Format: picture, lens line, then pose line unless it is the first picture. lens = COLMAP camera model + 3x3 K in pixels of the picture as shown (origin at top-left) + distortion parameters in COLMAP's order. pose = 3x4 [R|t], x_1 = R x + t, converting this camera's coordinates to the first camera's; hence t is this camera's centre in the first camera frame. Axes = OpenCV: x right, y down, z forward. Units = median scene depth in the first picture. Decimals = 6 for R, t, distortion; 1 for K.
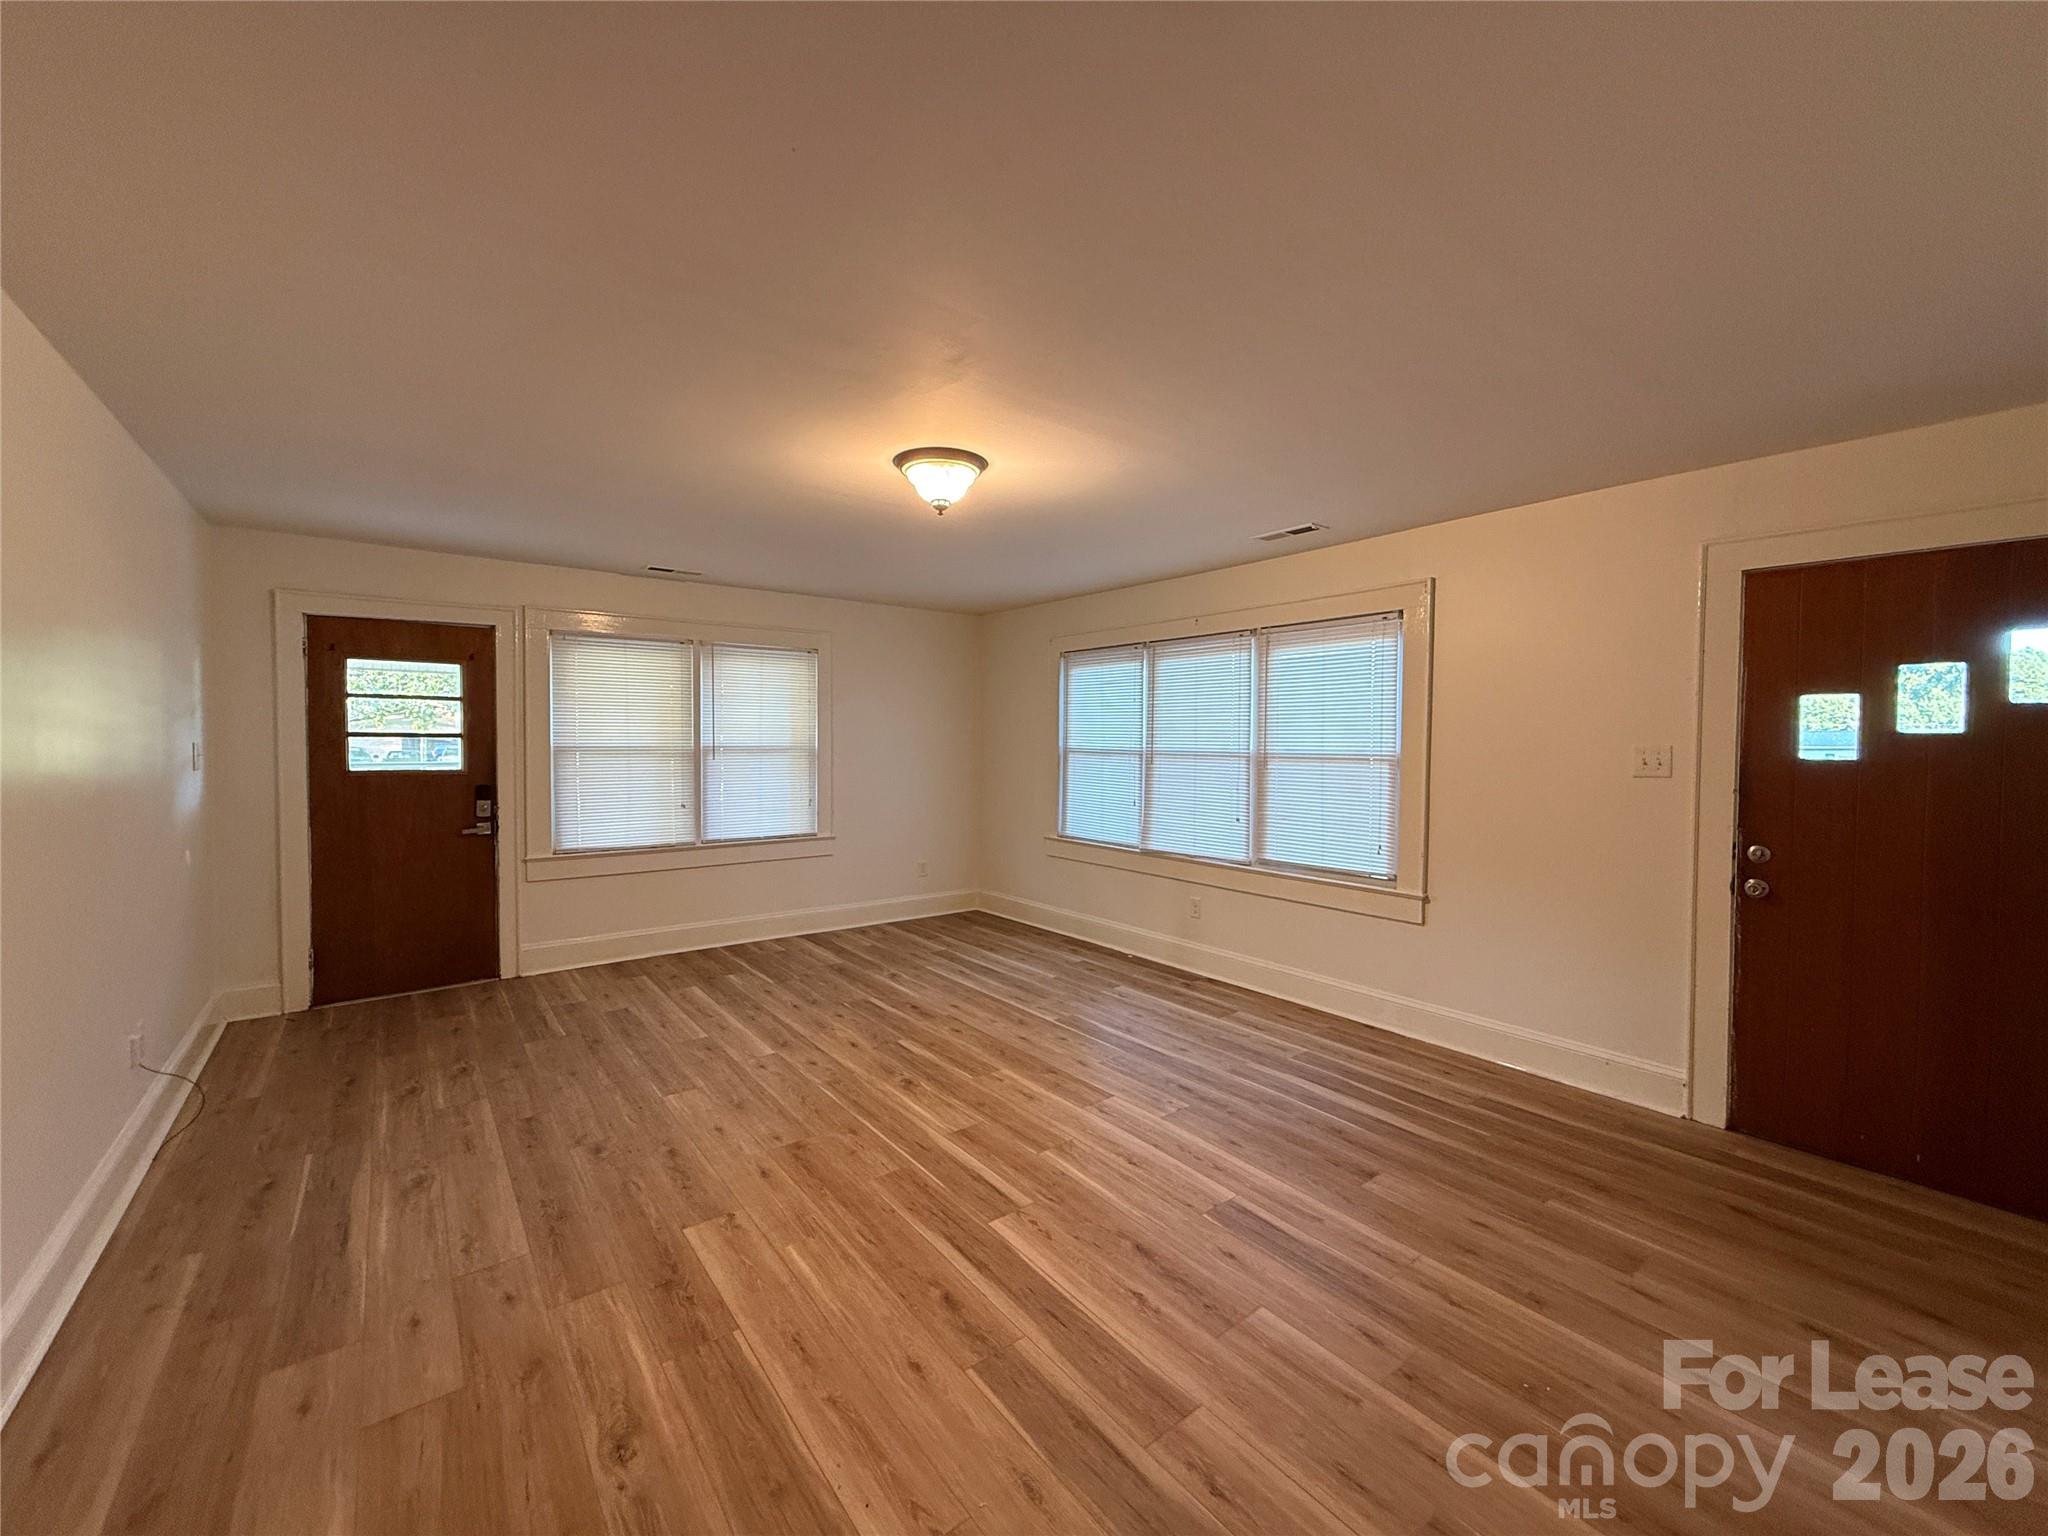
lens RADIAL K [[818.0, 0, 1024.0], [0, 818.0, 768.0], [0, 0, 1]] dist [0.000123, 0.000100]
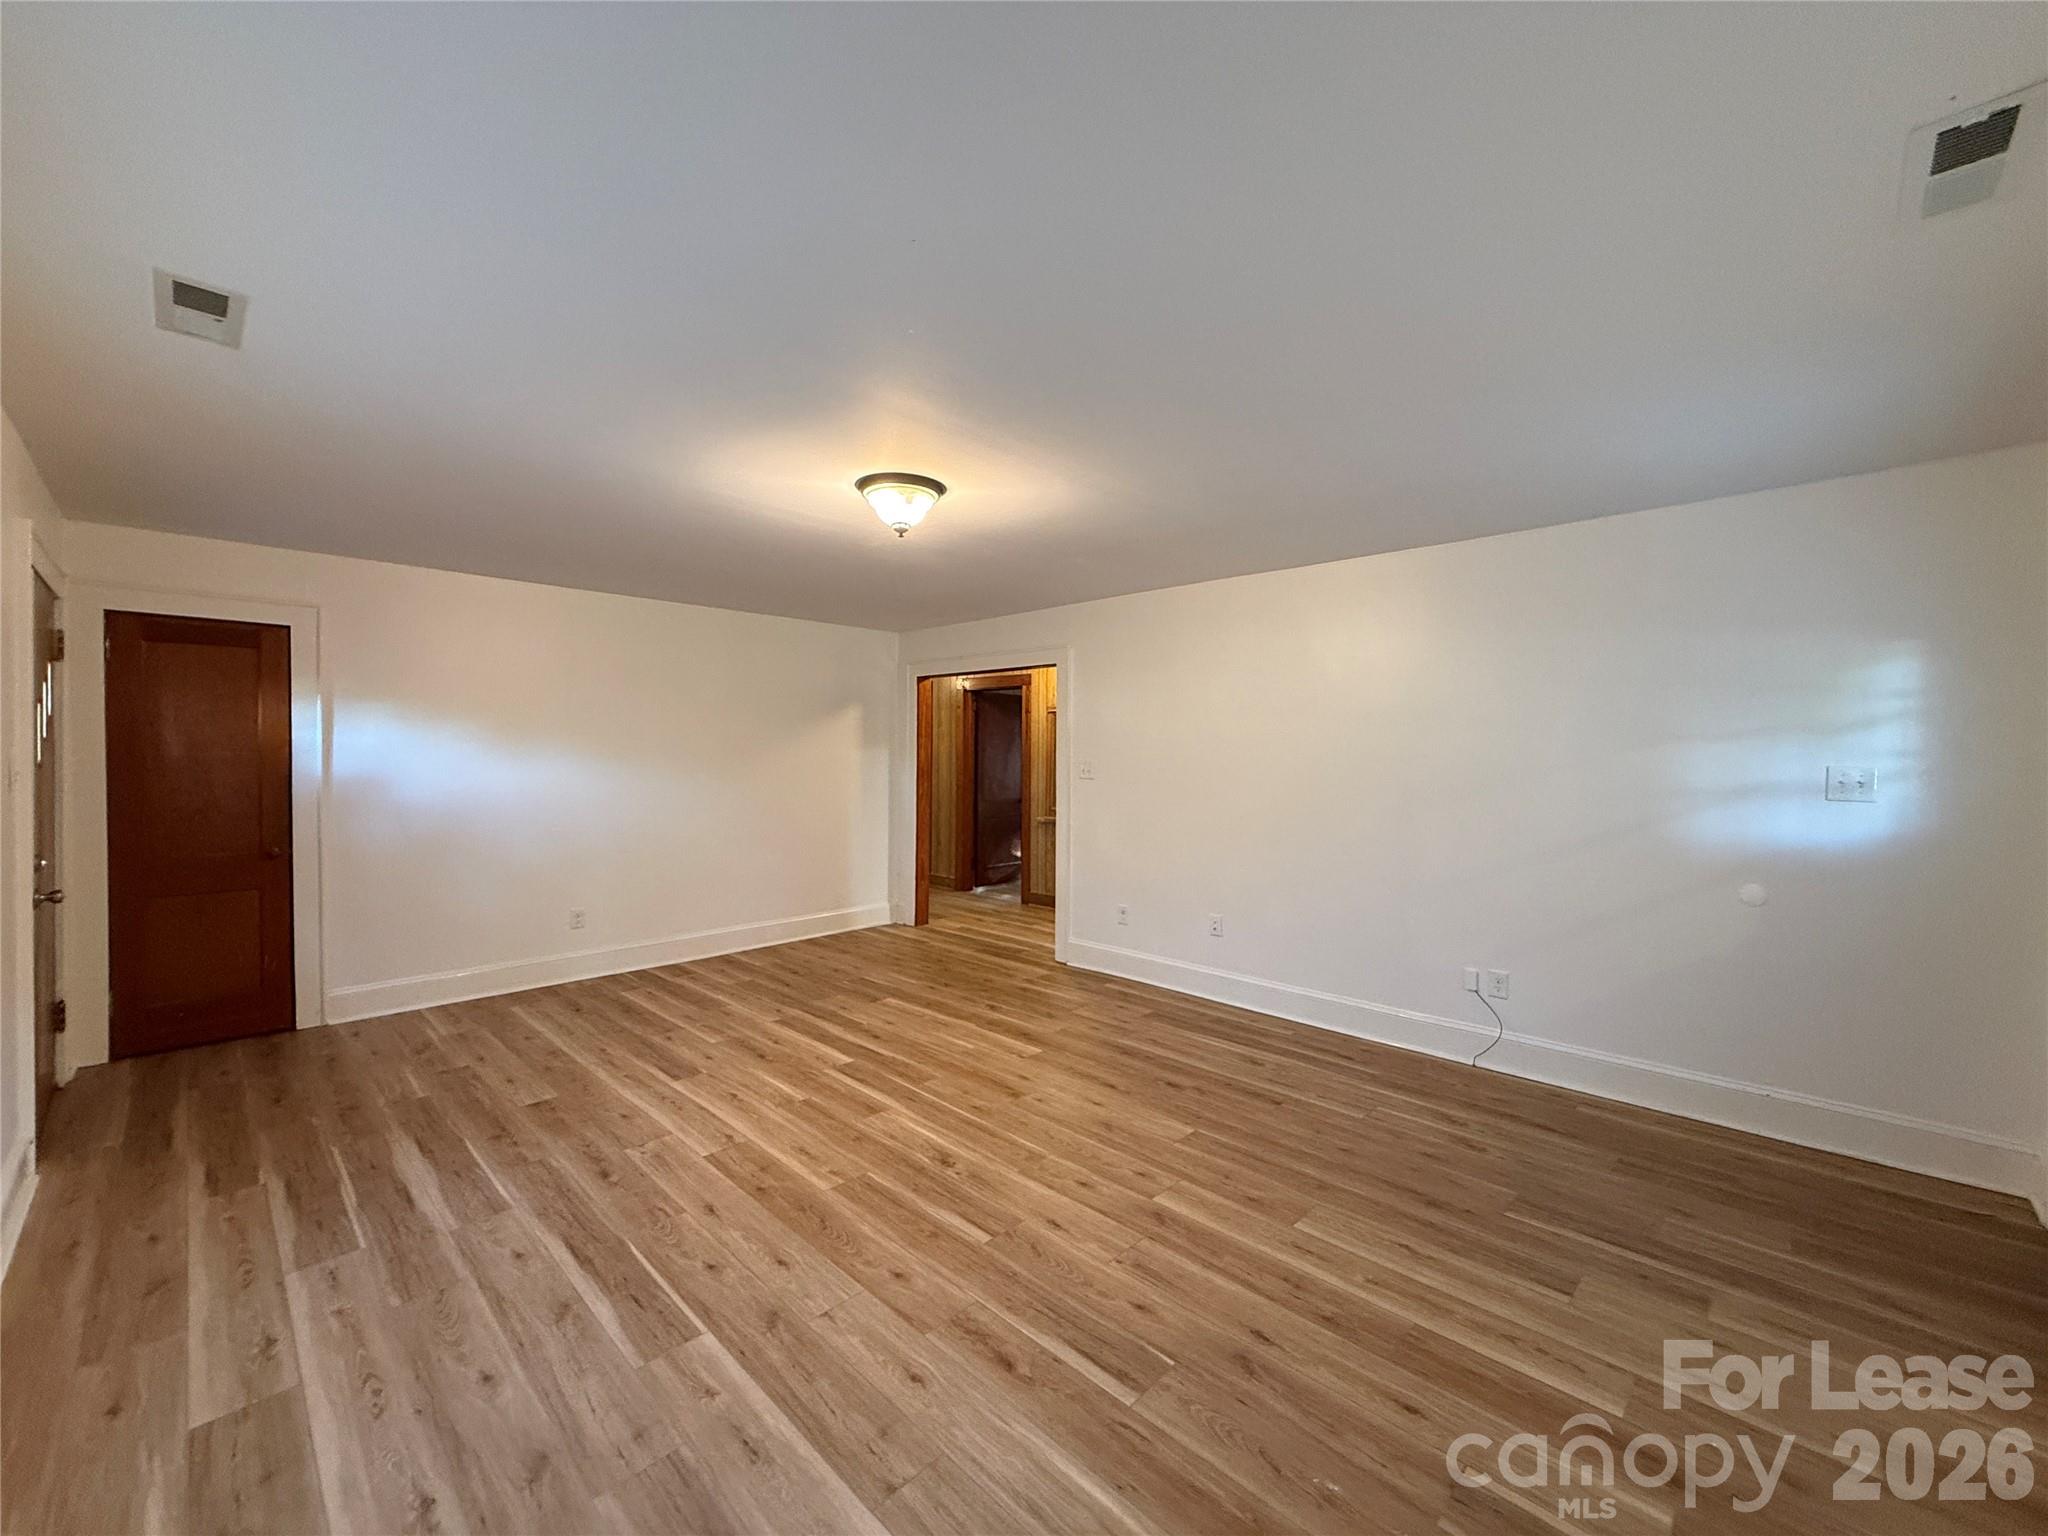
lens RADIAL K [[818.0, 0, 1024.0], [0, 818.0, 768.0], [0, 0, 1]] dist [0.000123, 0.000100]
pose [[-0.990644, -0.009437, -0.136145, -0.113831], [-0.016952, 0.998389, 0.054143, -0.072512], [0.135415, 0.055945, -0.989208, 2.007248]]
